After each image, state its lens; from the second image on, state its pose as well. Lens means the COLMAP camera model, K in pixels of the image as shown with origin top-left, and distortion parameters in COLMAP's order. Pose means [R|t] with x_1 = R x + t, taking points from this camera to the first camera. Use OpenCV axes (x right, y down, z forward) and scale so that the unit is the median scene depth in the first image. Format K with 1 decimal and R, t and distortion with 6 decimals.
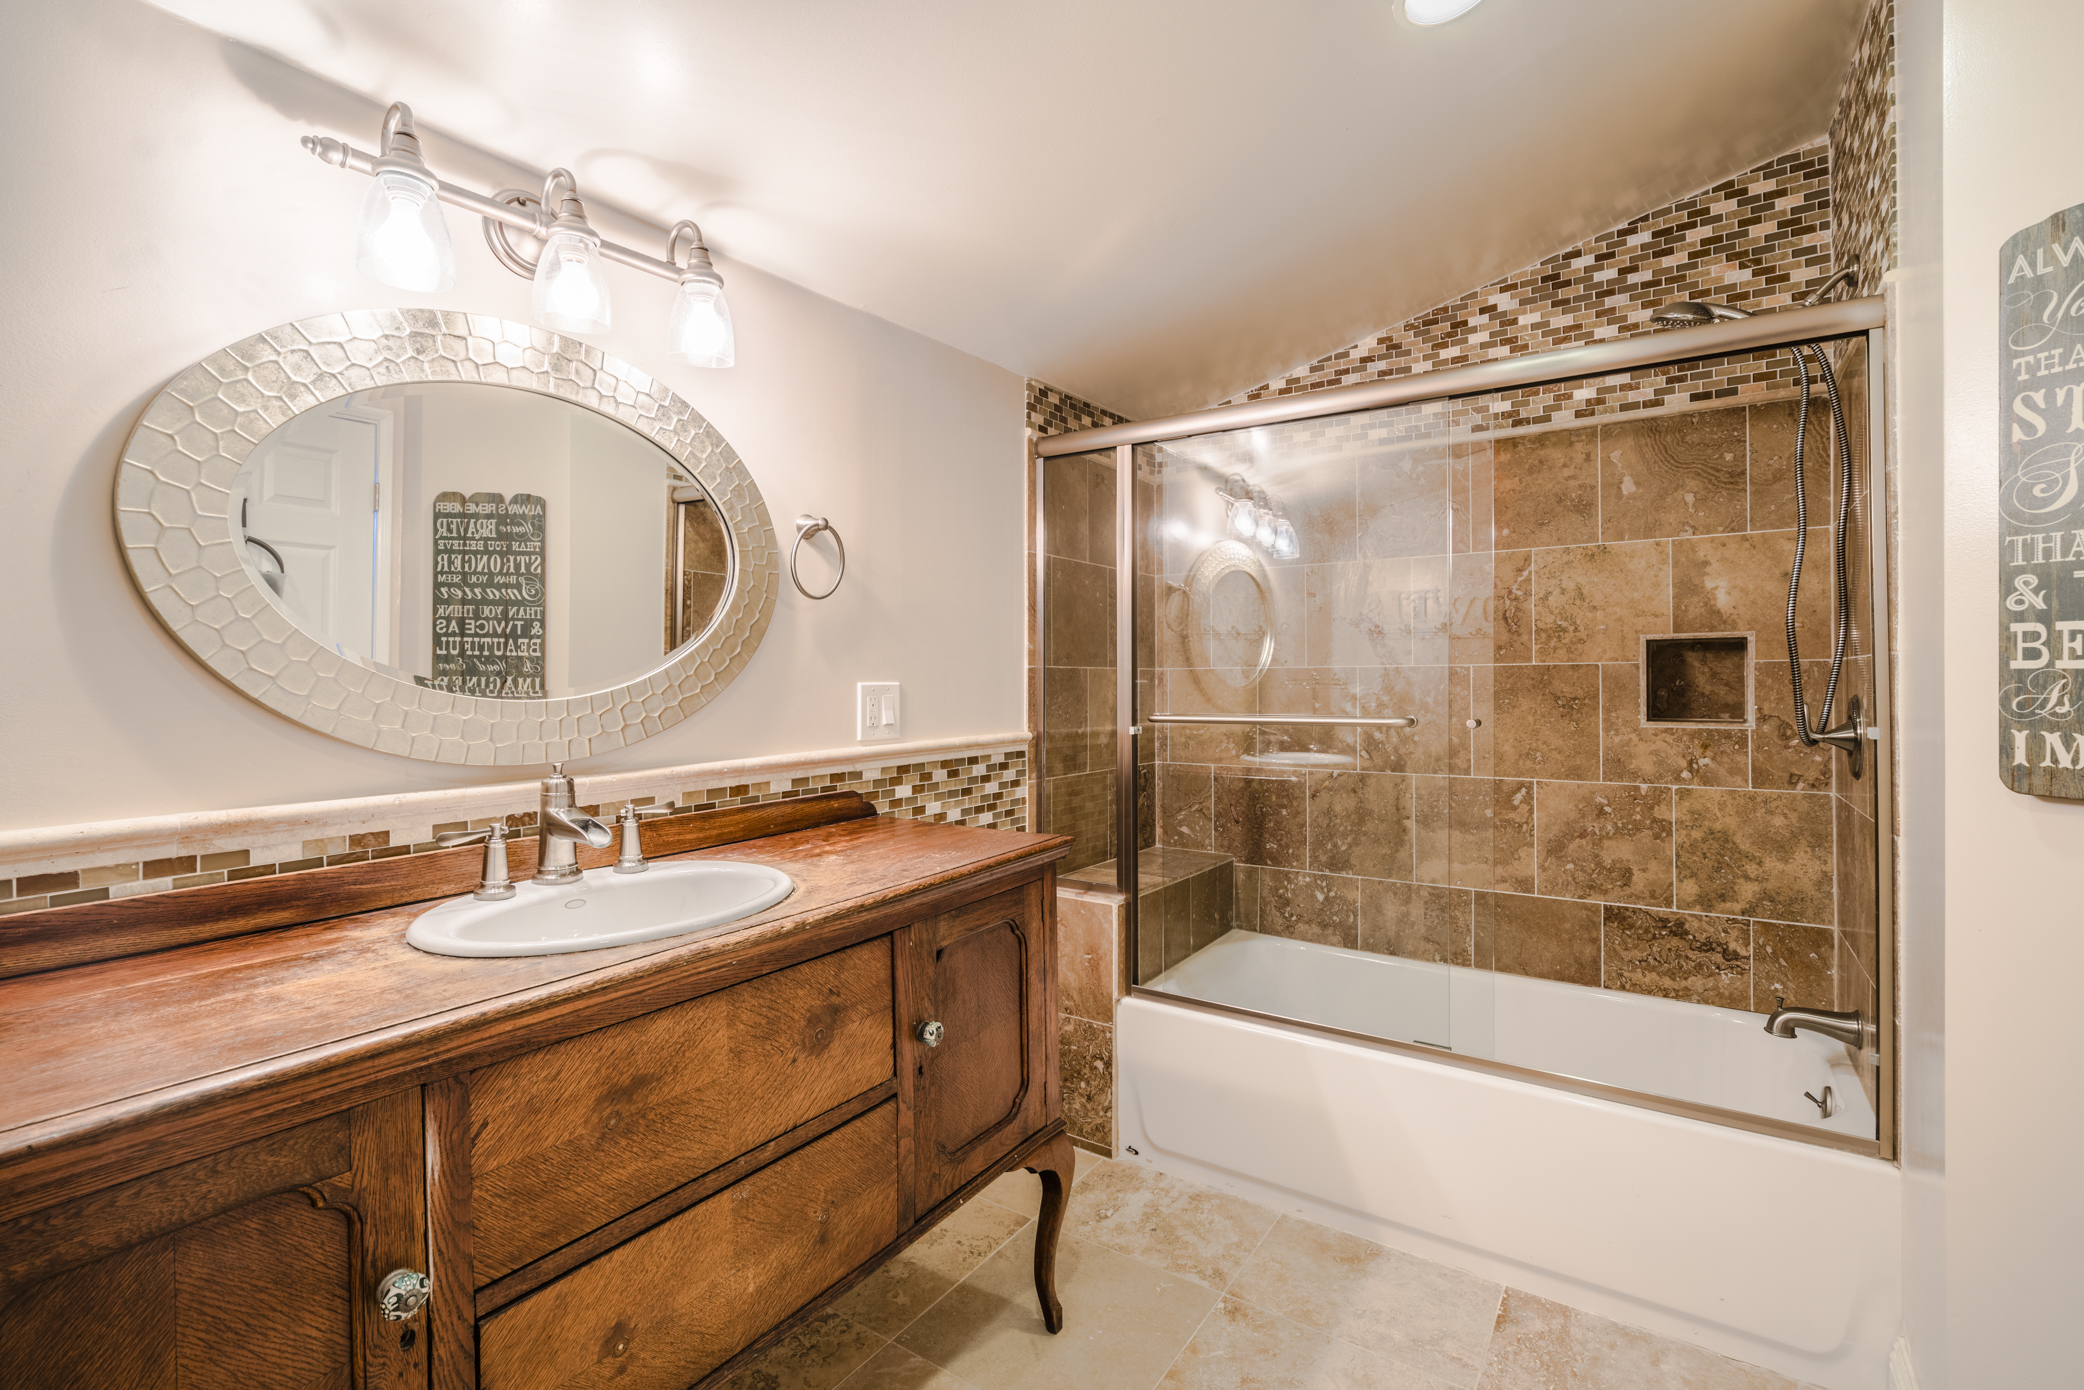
lens RADIAL K [[935.1, 0, 1042.0], [0, 935.1, 695.0], [0, 0, 1]] dist [-0.000708, -0.000133]
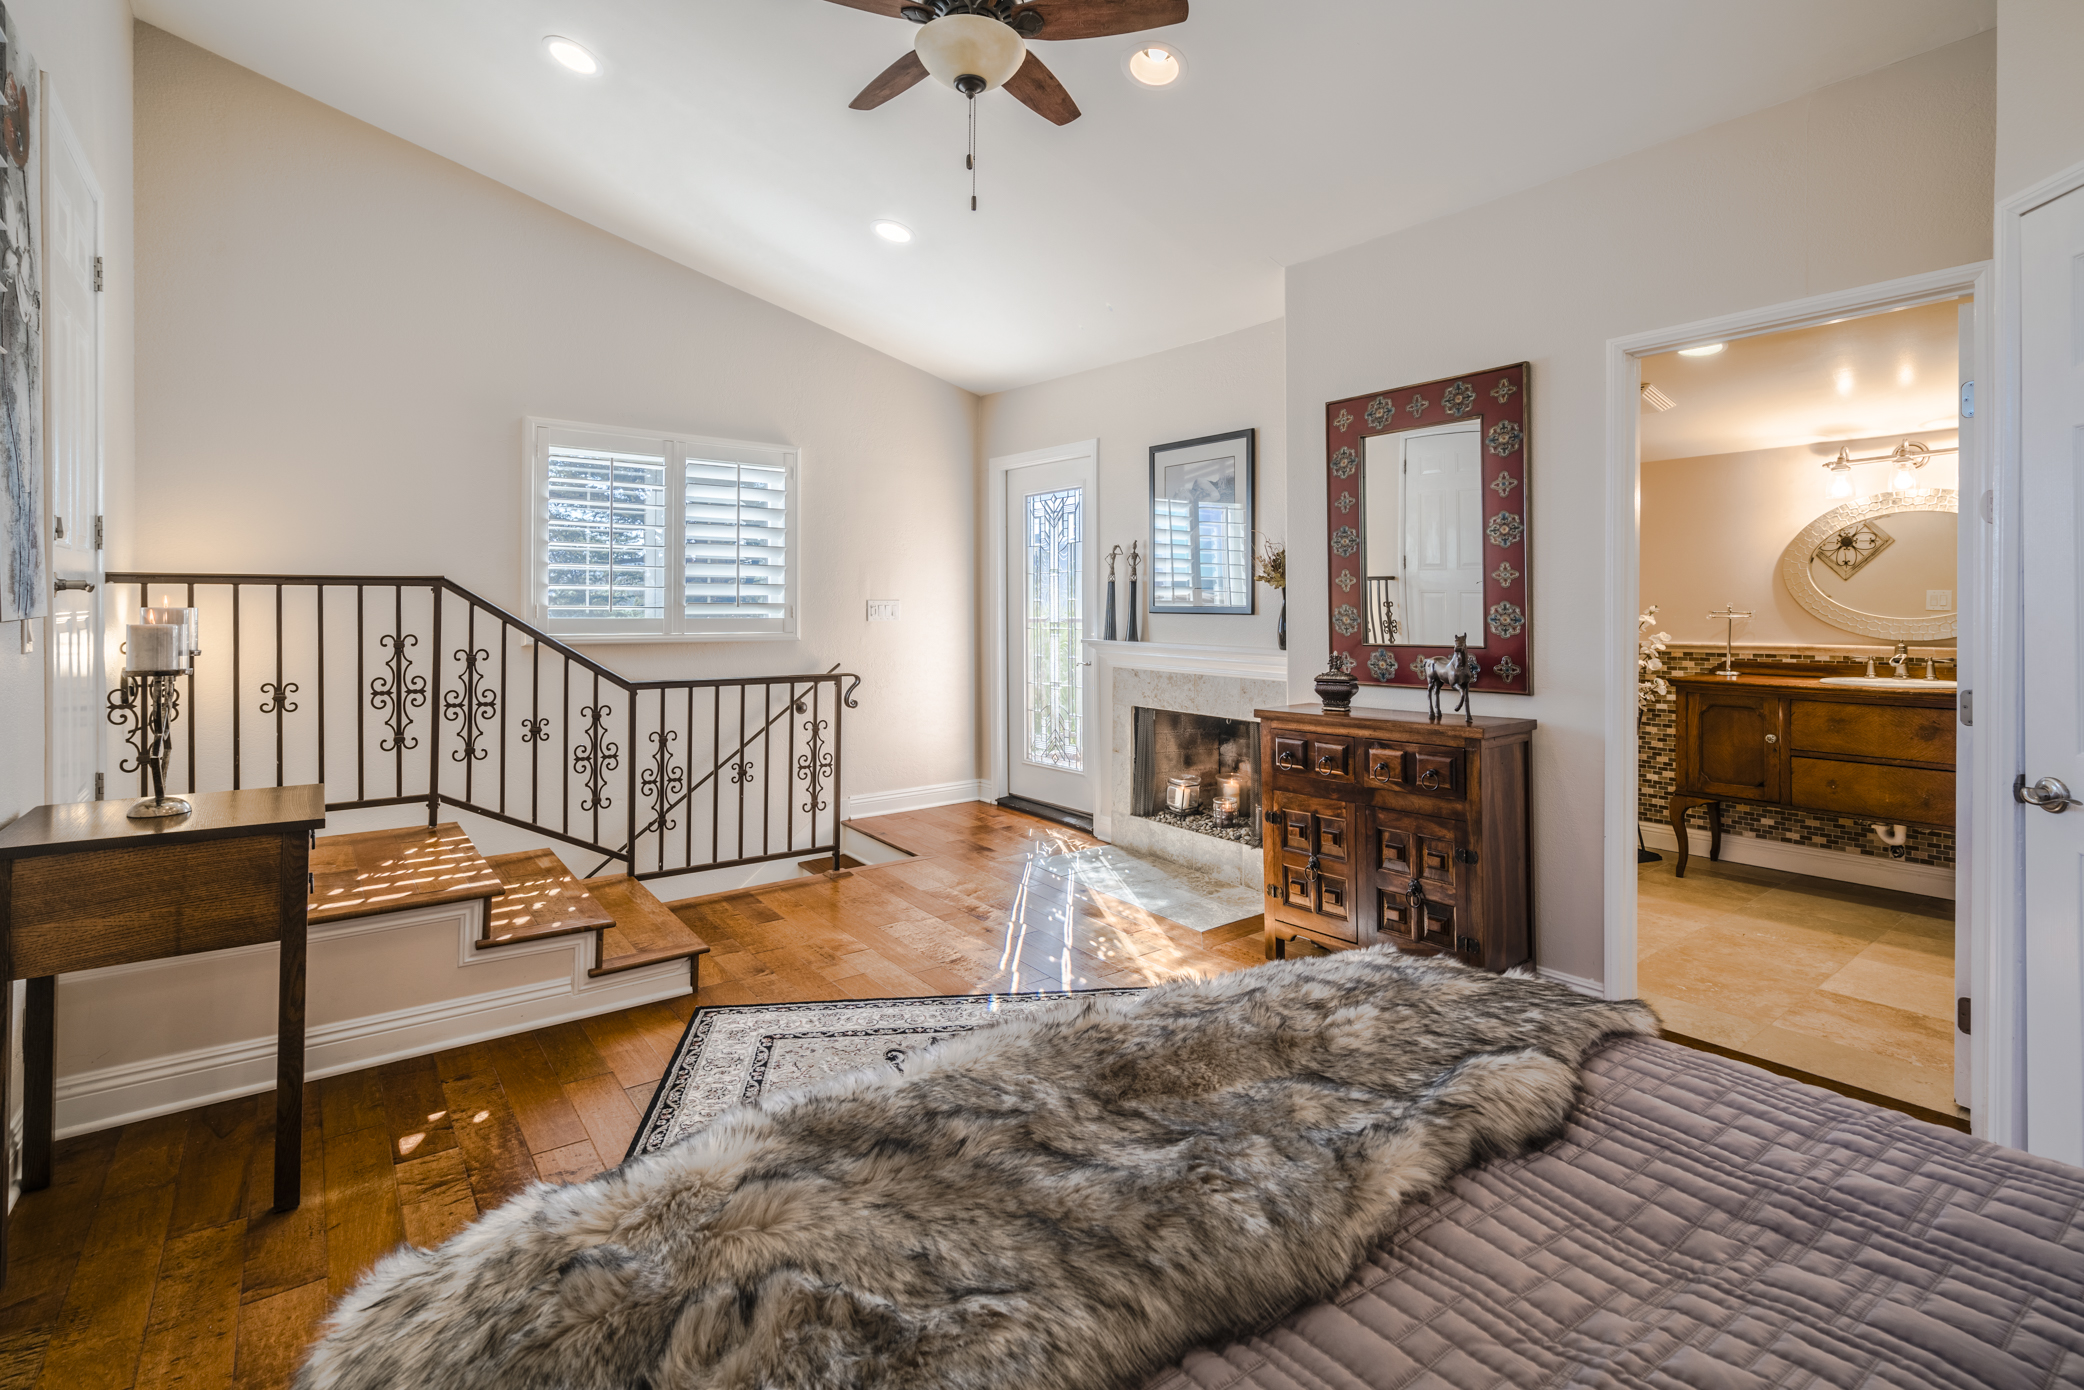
lens RADIAL K [[989.9, 0, 1043.4], [0, 989.9, 608.4], [0, 0, 1]] dist [-0.000369, -0.000084]
pose [[-0.314627, 0.003731, -0.949208, 4.377133], [-0.009356, 0.999932, 0.007032, -0.029463], [0.949169, 0.011093, -0.314570, -0.795155]]
